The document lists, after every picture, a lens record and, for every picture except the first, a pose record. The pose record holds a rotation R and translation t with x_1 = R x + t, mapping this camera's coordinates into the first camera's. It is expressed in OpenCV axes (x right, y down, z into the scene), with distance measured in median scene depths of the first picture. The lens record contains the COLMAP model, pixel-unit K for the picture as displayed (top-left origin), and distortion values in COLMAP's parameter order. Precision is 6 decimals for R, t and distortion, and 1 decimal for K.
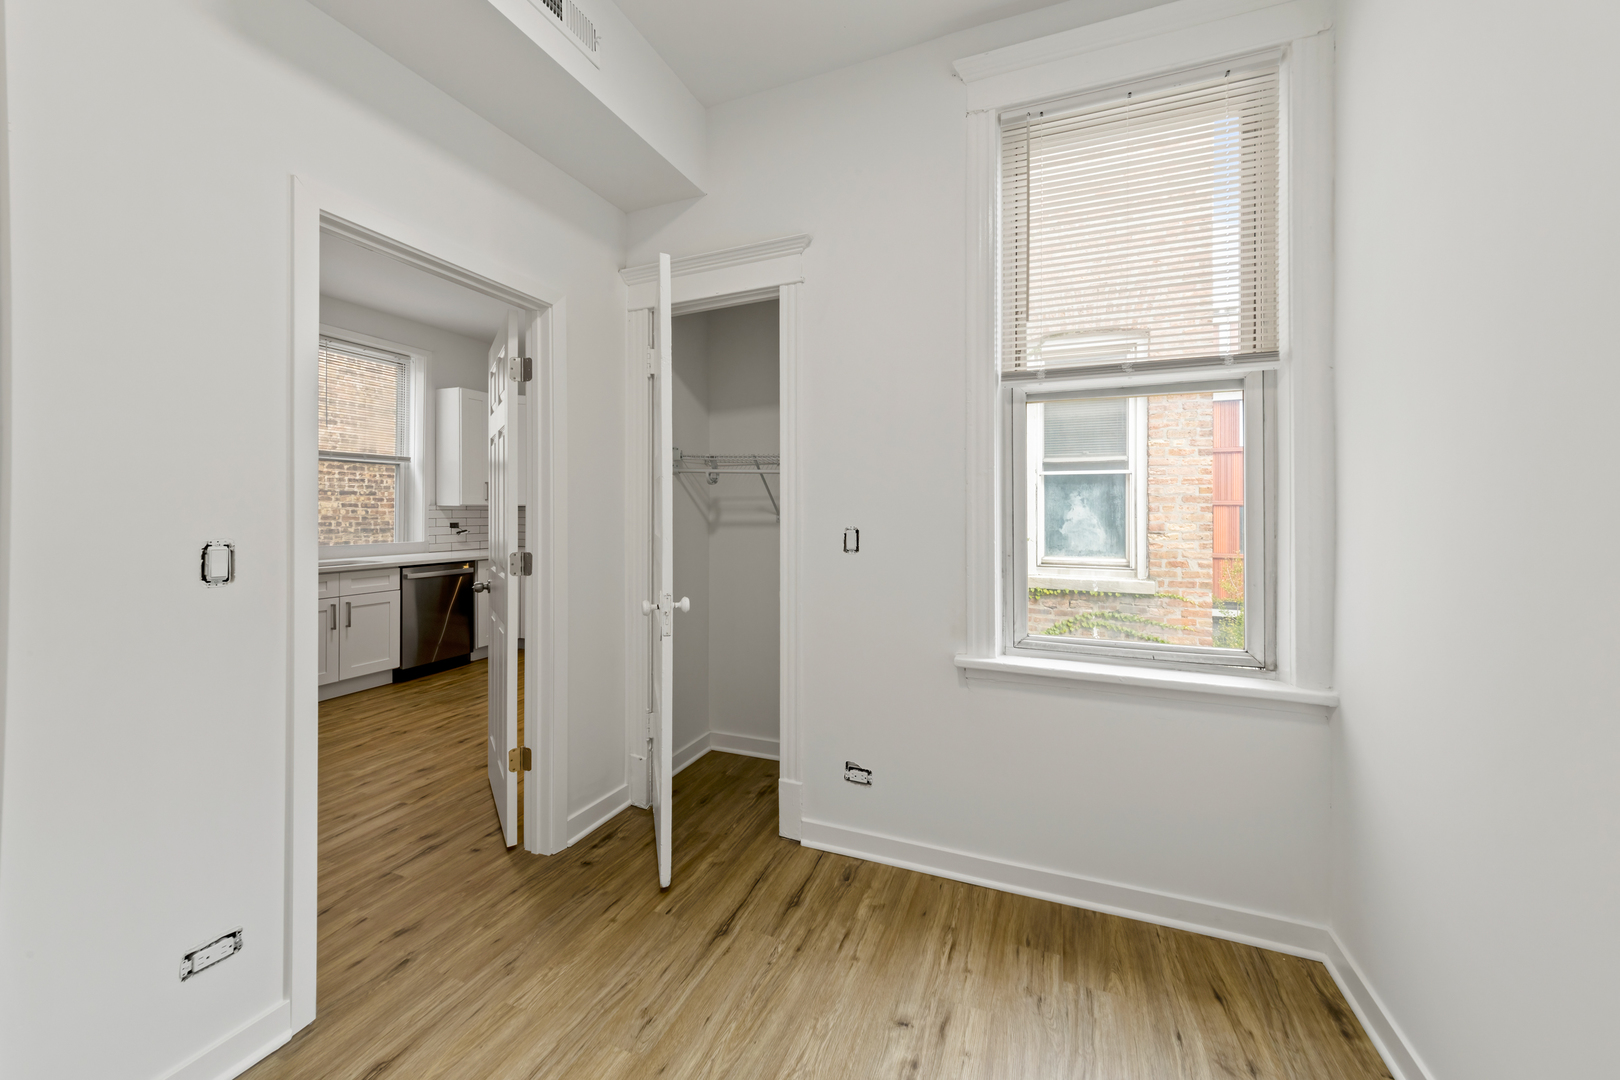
lens RADIAL K [[614.7, 0, 810.4], [0, 614.7, 522.6], [0, 0, 1]] dist [0.000946, -0.000074]
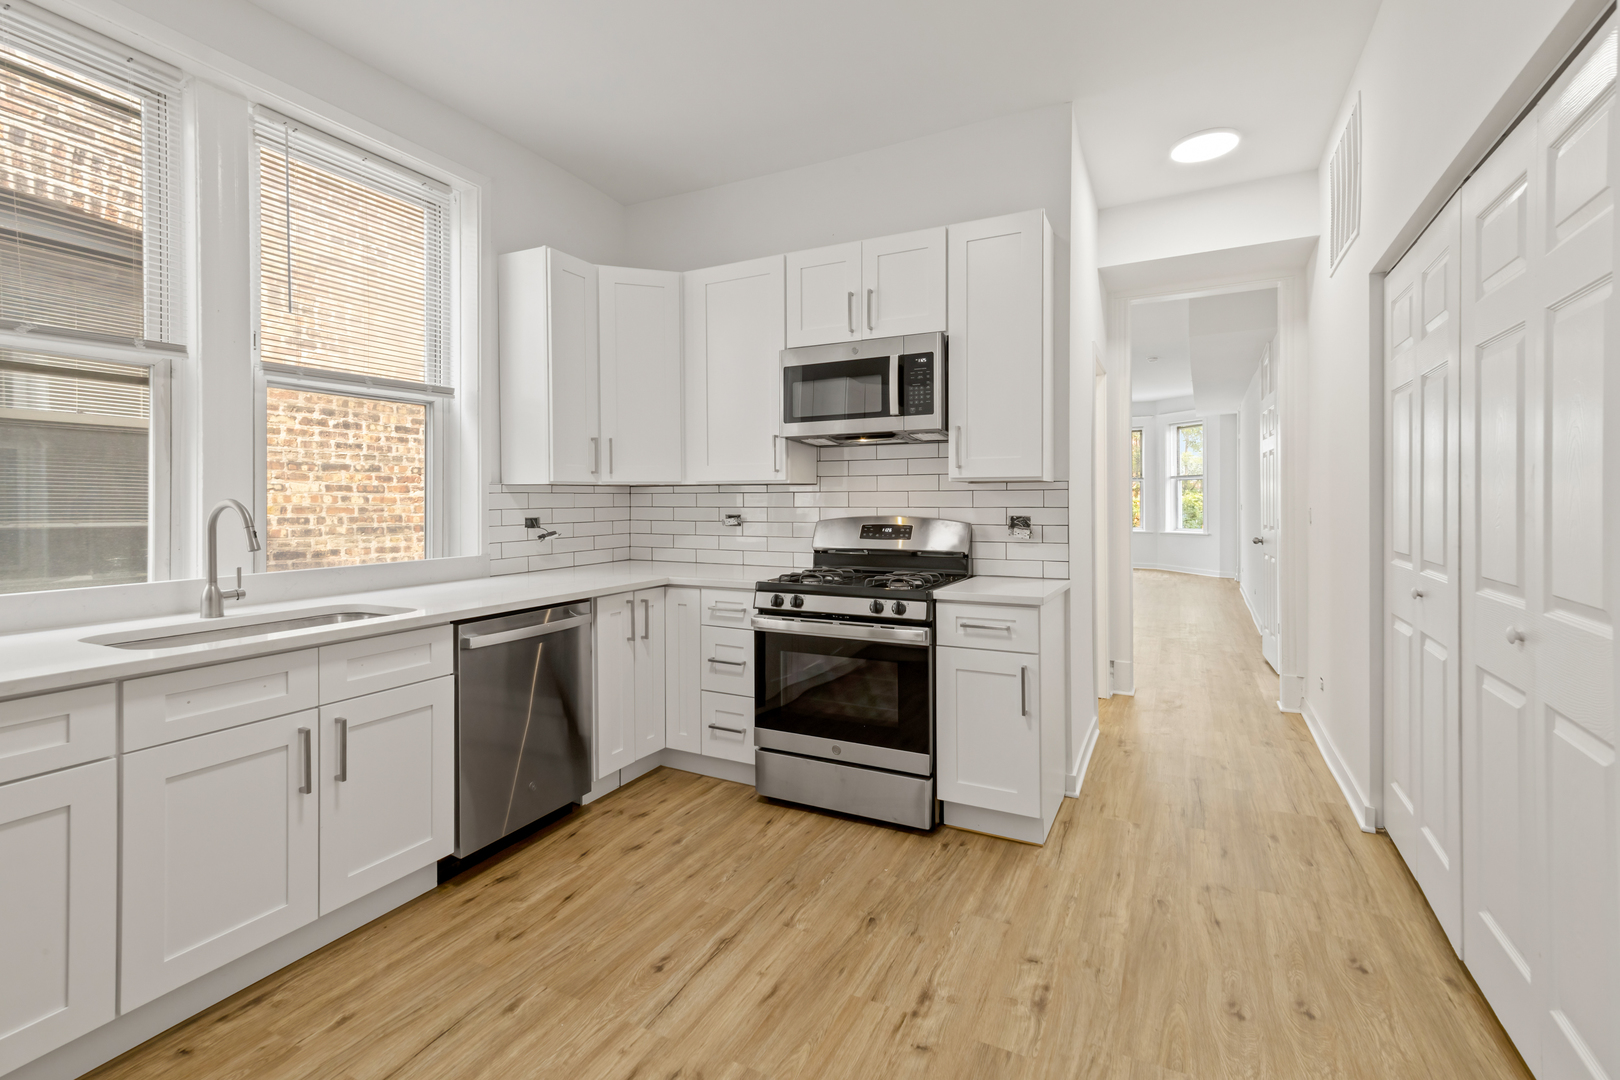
lens RADIAL K [[742.4, 0, 804.0], [0, 742.4, 515.0], [0, 0, 1]] dist [0.012410, -0.000750]
pose [[0.996560, -0.006547, -0.082611, -0.312688], [0.006818, 0.999972, 0.002999, -0.002332], [0.082589, -0.003552, 0.996577, 0.413159]]
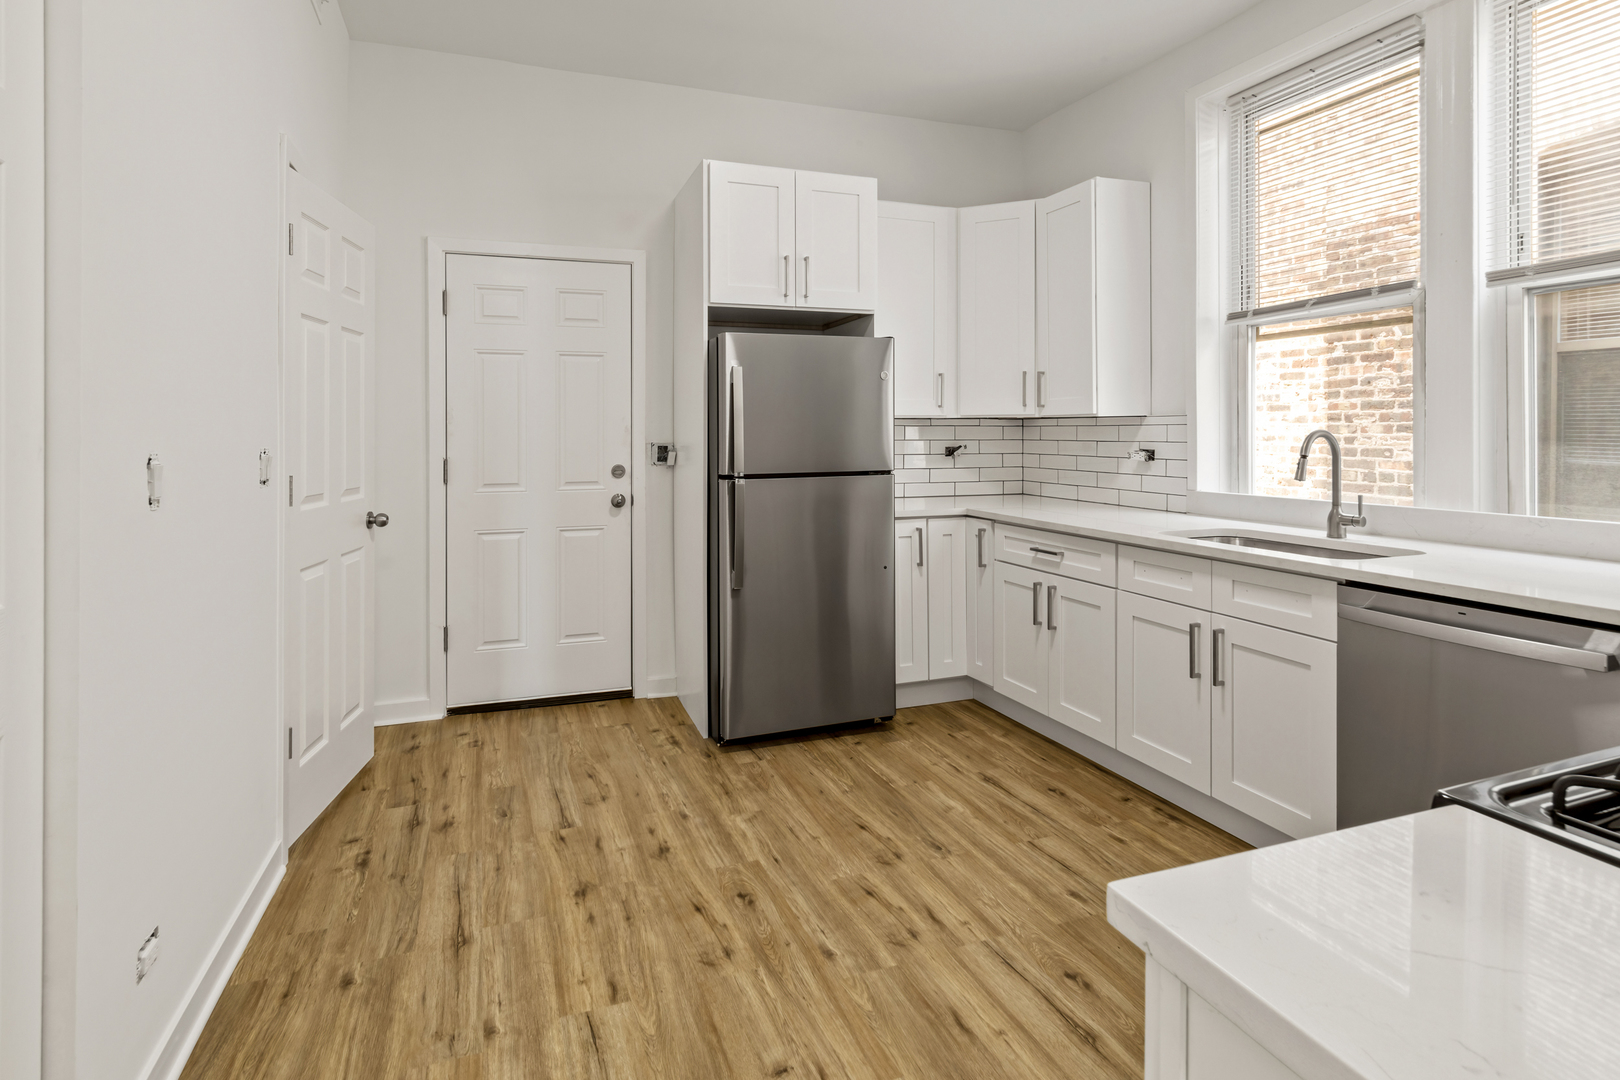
lens RADIAL K [[831.8, 0, 806.9], [0, 831.8, 436.6], [0, 0, 1]] dist [0.012251, 0.000900]
pose [[-0.725065, 0.000912, -0.688680, -0.092821], [-0.012697, 0.999811, 0.014692, -0.011204], [0.688564, 0.019397, -0.724916, 0.941323]]
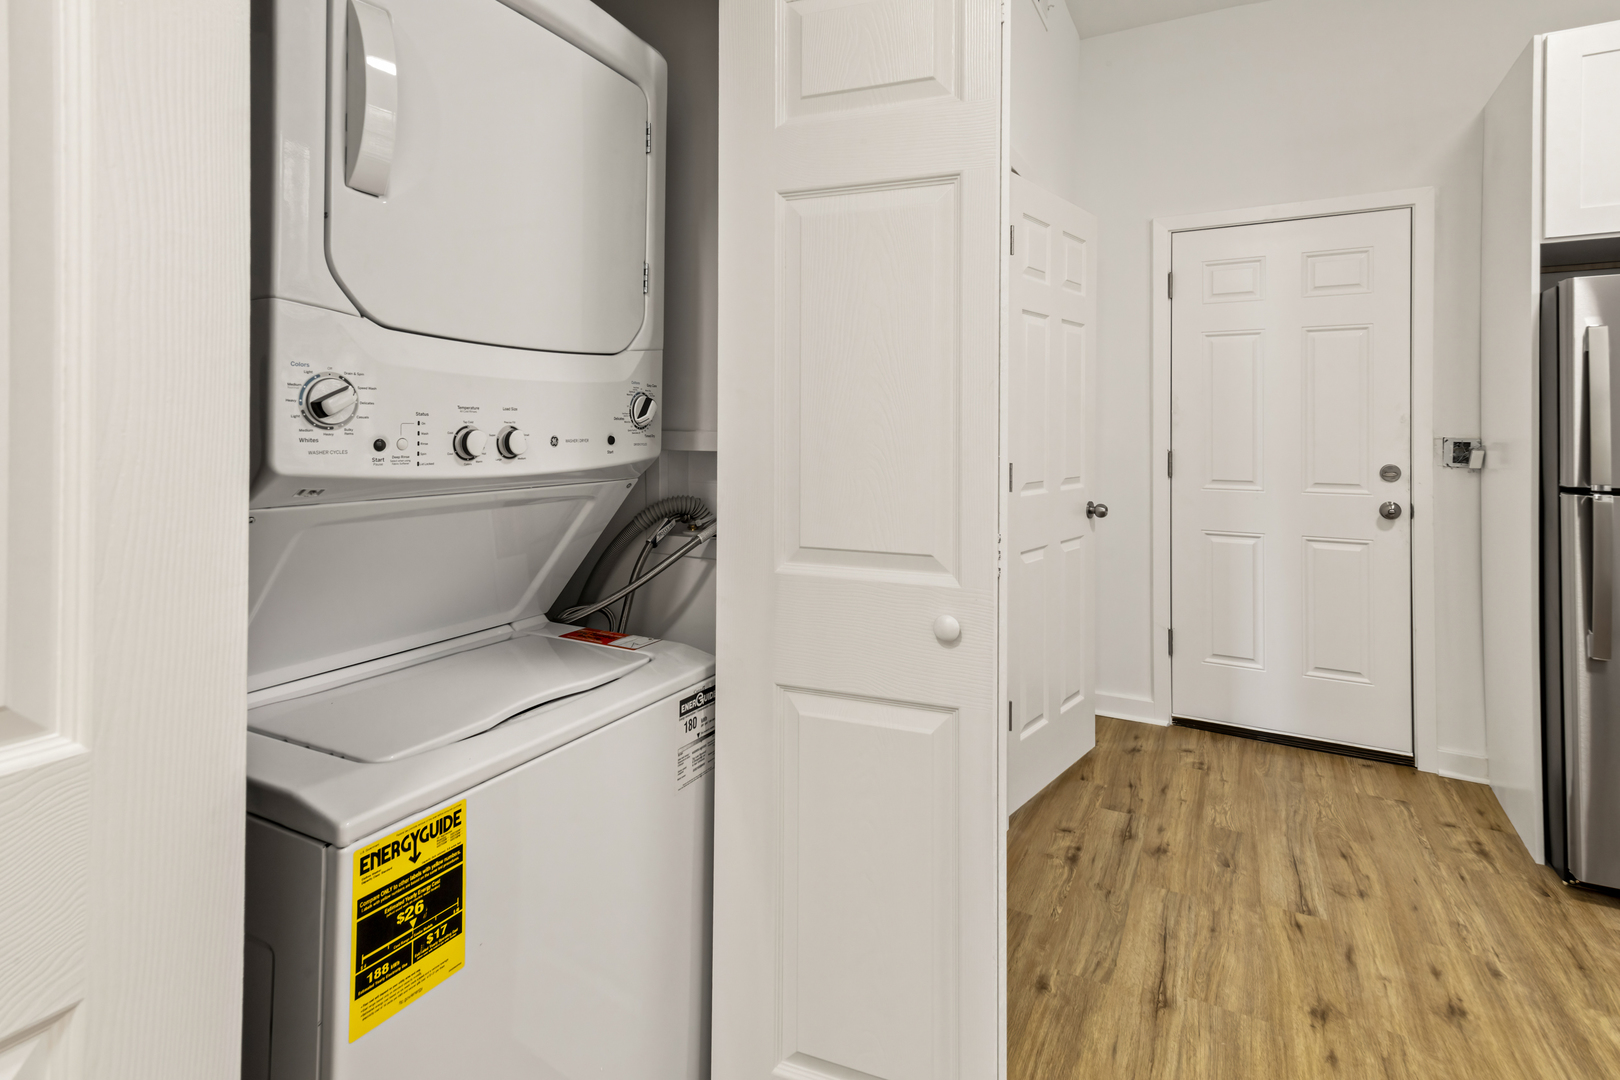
lens RADIAL K [[831.8, 0, 808.3], [0, 831.8, 415.1], [0, 0, 1]] dist [0.012251, 0.000900]
pose [[-0.996246, -0.006502, 0.086328, -0.125714], [-0.005680, 0.999936, 0.009762, -0.011299], [-0.086386, 0.009235, -0.996219, 0.907949]]
